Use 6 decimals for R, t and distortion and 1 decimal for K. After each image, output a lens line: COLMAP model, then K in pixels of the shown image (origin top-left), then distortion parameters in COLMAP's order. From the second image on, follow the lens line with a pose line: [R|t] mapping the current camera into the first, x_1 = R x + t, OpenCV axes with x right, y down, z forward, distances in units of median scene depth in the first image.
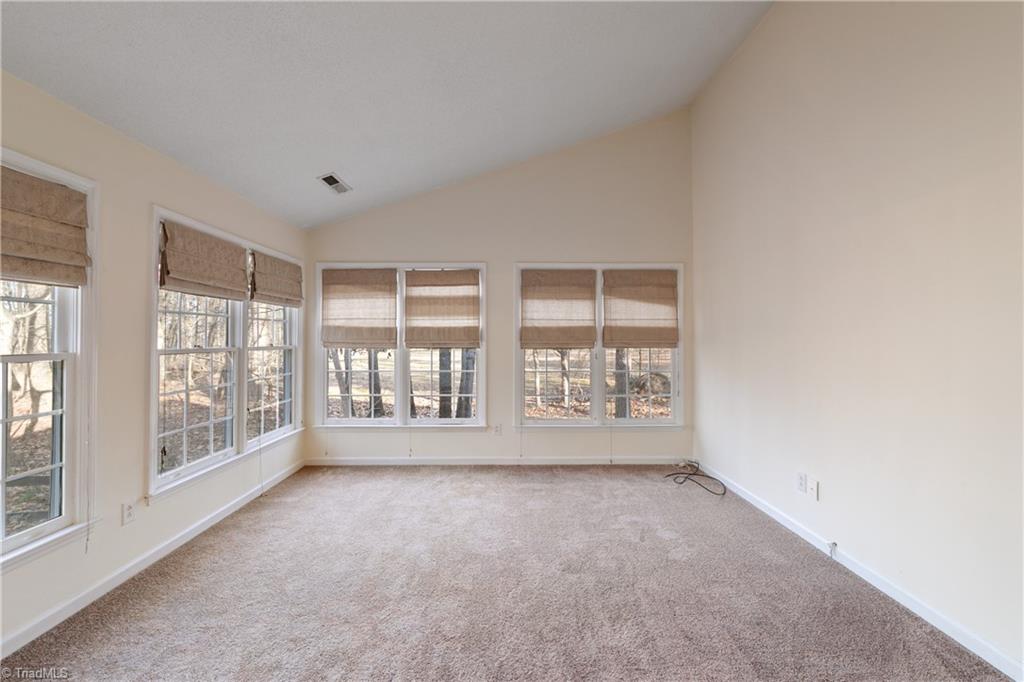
lens RADIAL K [[408.9, 0, 508.5], [0, 408.9, 336.3], [0, 0, 1]] dist [-0.000203, -0.001449]
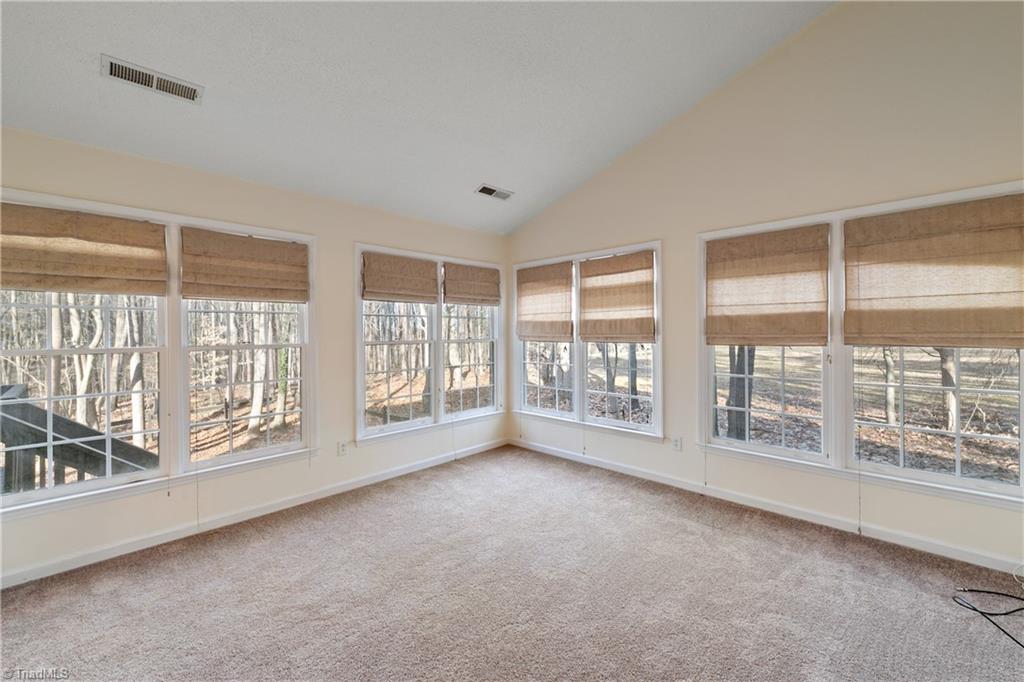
lens RADIAL K [[408.9, 0, 510.1], [0, 408.9, 332.8], [0, 0, 1]] dist [-0.000203, -0.001449]
pose [[0.708374, -0.002690, -0.705832, 0.314728], [0.011627, 0.999902, 0.007858, -0.002152], [0.705742, -0.013773, 0.708335, 0.198244]]
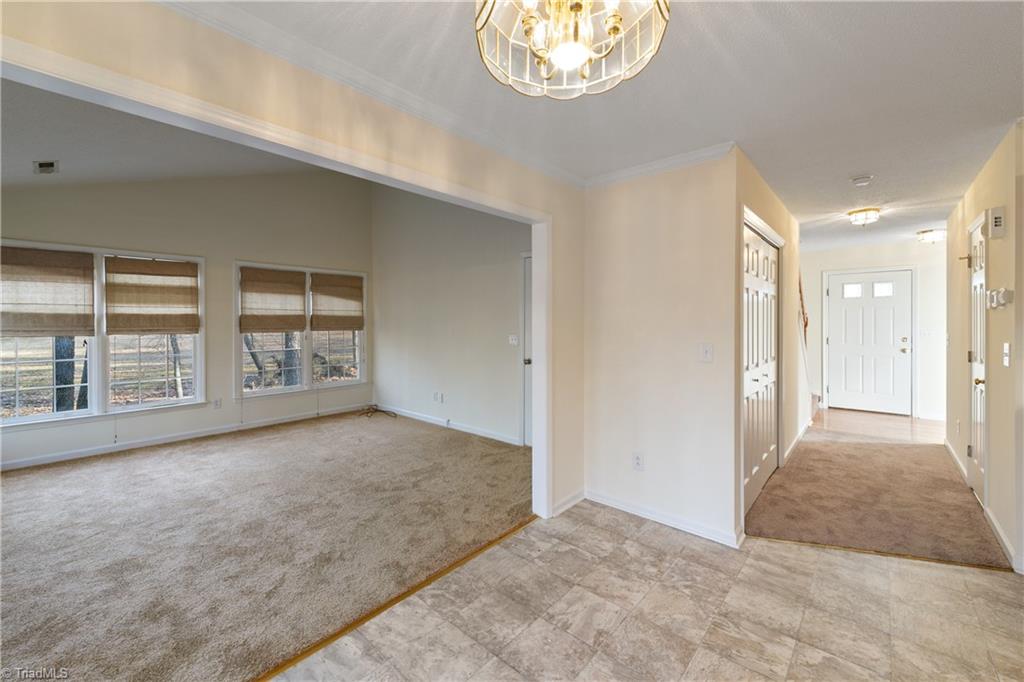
lens RADIAL K [[408.9, 0, 509.0], [0, 408.9, 321.7], [0, 0, 1]] dist [-0.000203, -0.001449]
pose [[0.670456, -0.002471, 0.741945, -0.332779], [0.000105, 0.999995, 0.003236, -0.006588], [-0.741949, -0.002092, 0.670453, -0.384955]]
